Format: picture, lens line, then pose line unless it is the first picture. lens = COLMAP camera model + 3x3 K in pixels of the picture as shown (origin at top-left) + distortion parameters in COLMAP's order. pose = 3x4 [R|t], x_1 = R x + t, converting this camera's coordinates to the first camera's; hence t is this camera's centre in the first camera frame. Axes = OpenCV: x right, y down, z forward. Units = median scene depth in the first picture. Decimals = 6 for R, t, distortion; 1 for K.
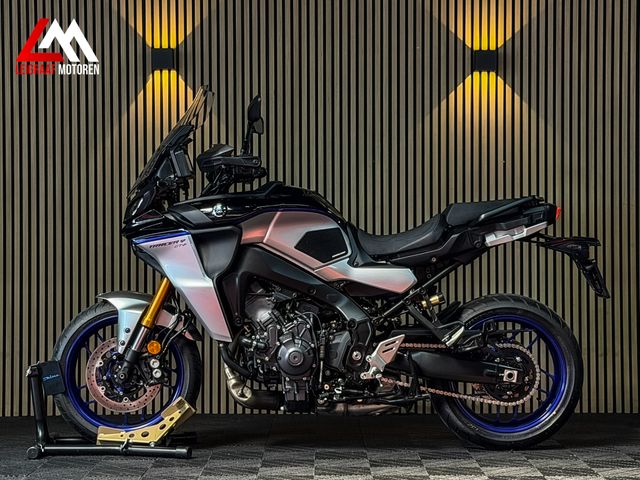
lens RADIAL K [[1409.0, 0, 320.0], [0, 1409.0, 240.0], [0, 0, 1]] dist [0.043371, 0.490809]
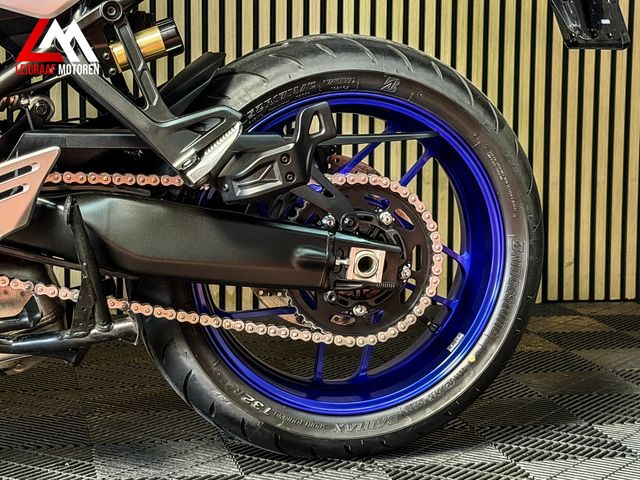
lens RADIAL K [[1409.0, 0, 320.0], [0, 1409.0, 240.0], [0, 0, 1]] dist [0.043371, 0.490809]
pose [[0.977238, -0.010602, 0.211881, 0.049153], [-0.016574, 0.991882, 0.126075, 0.045871], [-0.211497, -0.126717, 0.969129, 0.660643]]
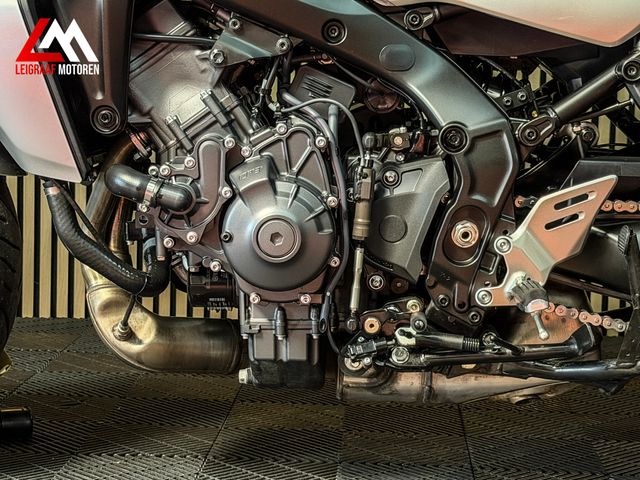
lens RADIAL K [[1412.4, 0, 342.1], [0, 1412.4, 240.5], [0, 0, 1]] dist [0.071578, 0.156565]
pose [[0.999076, 0.031079, -0.029693, 0.006982], [-0.027159, 0.991866, 0.124358, 0.042759], [0.033316, -0.123436, 0.991793, 0.666076]]
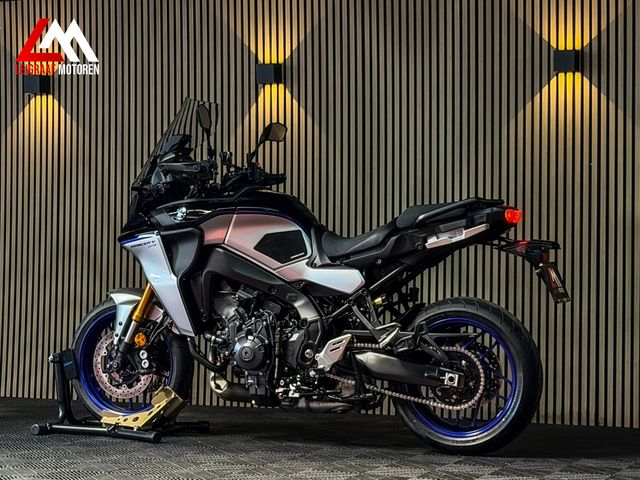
lens RADIAL K [[1412.4, 0, 342.1], [0, 1412.4, 240.5], [0, 0, 1]] dist [0.071578, 0.156565]
pose [[0.919147, 0.003691, -0.393897, 0.453616], [-0.007978, 0.999925, -0.009247, 0.008516], [0.393834, 0.011642, 0.919108, 0.055888]]
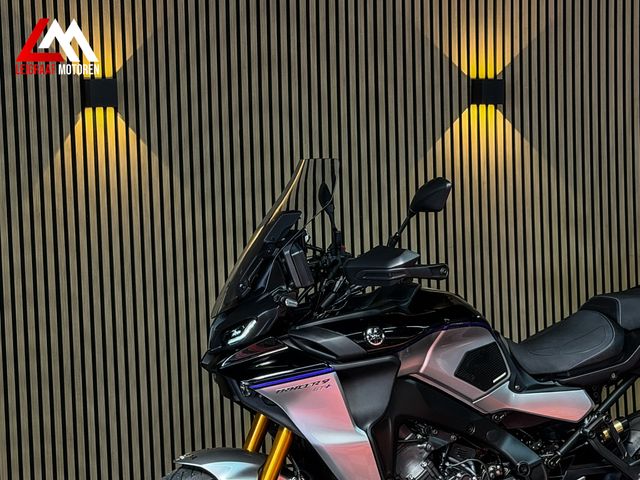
lens RADIAL K [[1409.0, 0, 320.0], [0, 1409.0, 240.0], [0, 0, 1]] dist [0.043371, 0.490809]
pose [[0.934787, -0.045521, 0.352280, -0.339717], [0.033315, 0.998618, 0.040637, -0.097355], [-0.353643, -0.026251, 0.935012, 0.328603]]
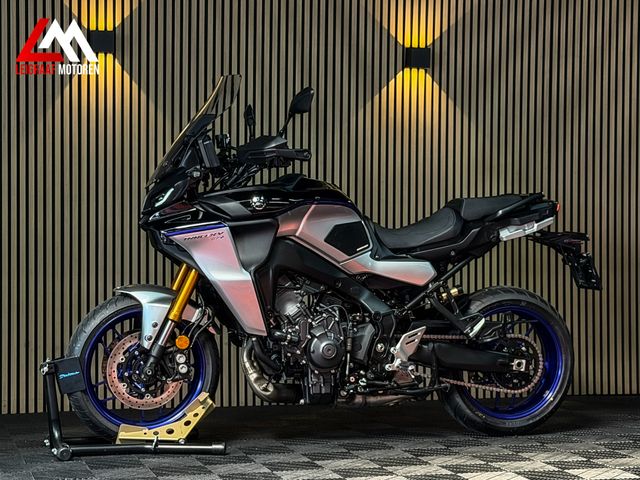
lens RADIAL K [[1409.0, 0, 320.0], [0, 1409.0, 240.0], [0, 0, 1]] dist [0.043371, 0.490809]
pose [[0.961763, 0.006745, 0.273799, -0.292107], [-0.009750, 0.999906, 0.009618, -0.004613], [-0.273708, -0.011920, 0.961739, 0.038041]]
